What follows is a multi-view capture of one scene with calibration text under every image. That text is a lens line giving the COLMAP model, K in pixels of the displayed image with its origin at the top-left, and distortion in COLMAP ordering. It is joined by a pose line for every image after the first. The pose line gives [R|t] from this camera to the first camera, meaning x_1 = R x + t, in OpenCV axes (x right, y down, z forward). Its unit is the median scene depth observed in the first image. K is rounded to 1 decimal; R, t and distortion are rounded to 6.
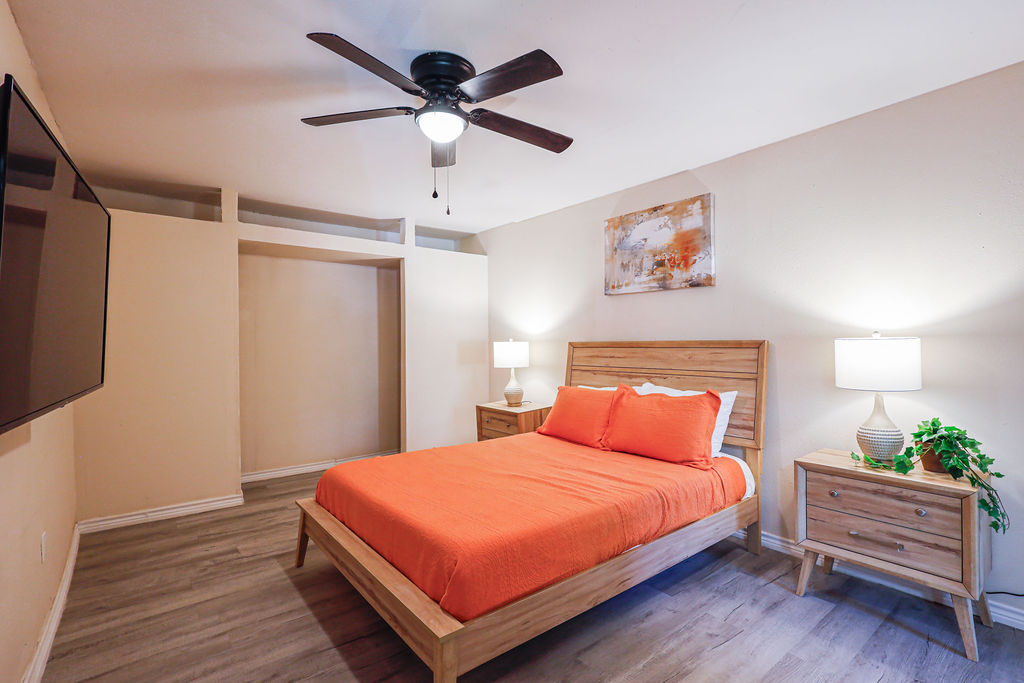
lens RADIAL K [[469.6, 0, 515.4], [0, 469.6, 343.2], [0, 0, 1]] dist [-0.005551, -0.000291]
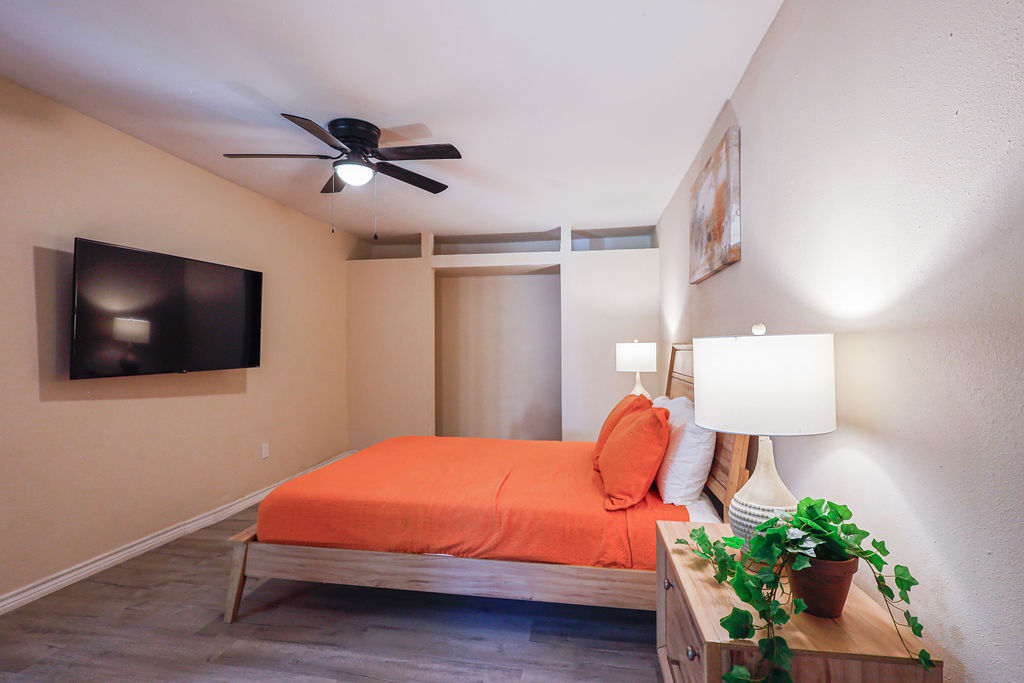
lens RADIAL K [[472.7, 0, 510.6], [0, 472.7, 343.2], [0, 0, 1]] dist [-0.000819, 0.001226]
pose [[0.676356, 0.000167, -0.736575, 0.668660], [-0.002986, 0.999992, -0.002515, 0.000145], [0.736569, 0.003900, 0.676352, 0.275912]]
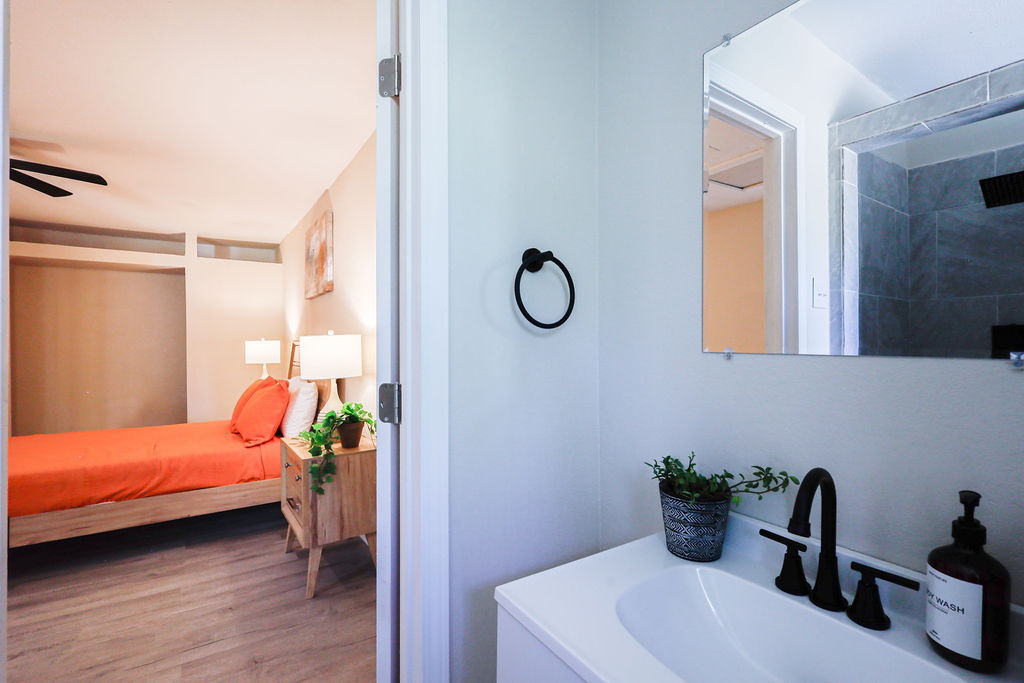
lens RADIAL K [[472.7, 0, 510.6], [0, 472.7, 343.2], [0, 0, 1]] dist [-0.000819, 0.001226]
pose [[0.997186, -0.001514, -0.074954, 0.894747], [0.001270, 0.999994, -0.003305, 0.009390], [0.074959, 0.003201, 0.997181, -0.111890]]
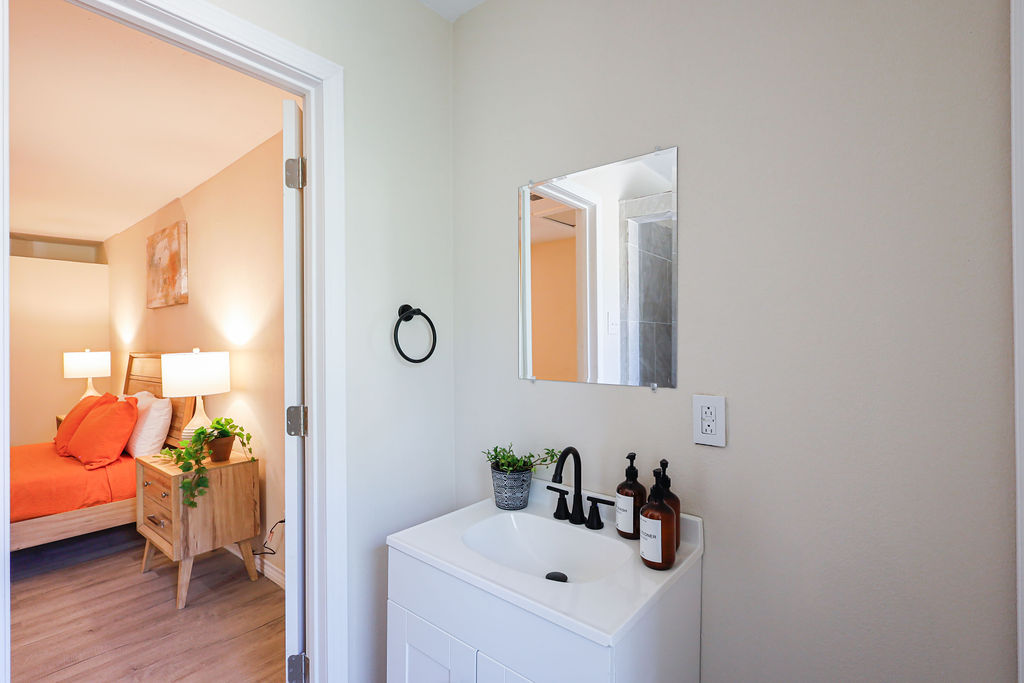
lens RADIAL K [[472.7, 0, 510.6], [0, 472.7, 343.2], [0, 0, 1]] dist [-0.000819, 0.001226]
pose [[0.976164, -0.004768, 0.216982, 0.884833], [0.005617, 0.999979, -0.003298, -0.018647], [-0.216961, 0.004438, 0.976170, -0.255658]]
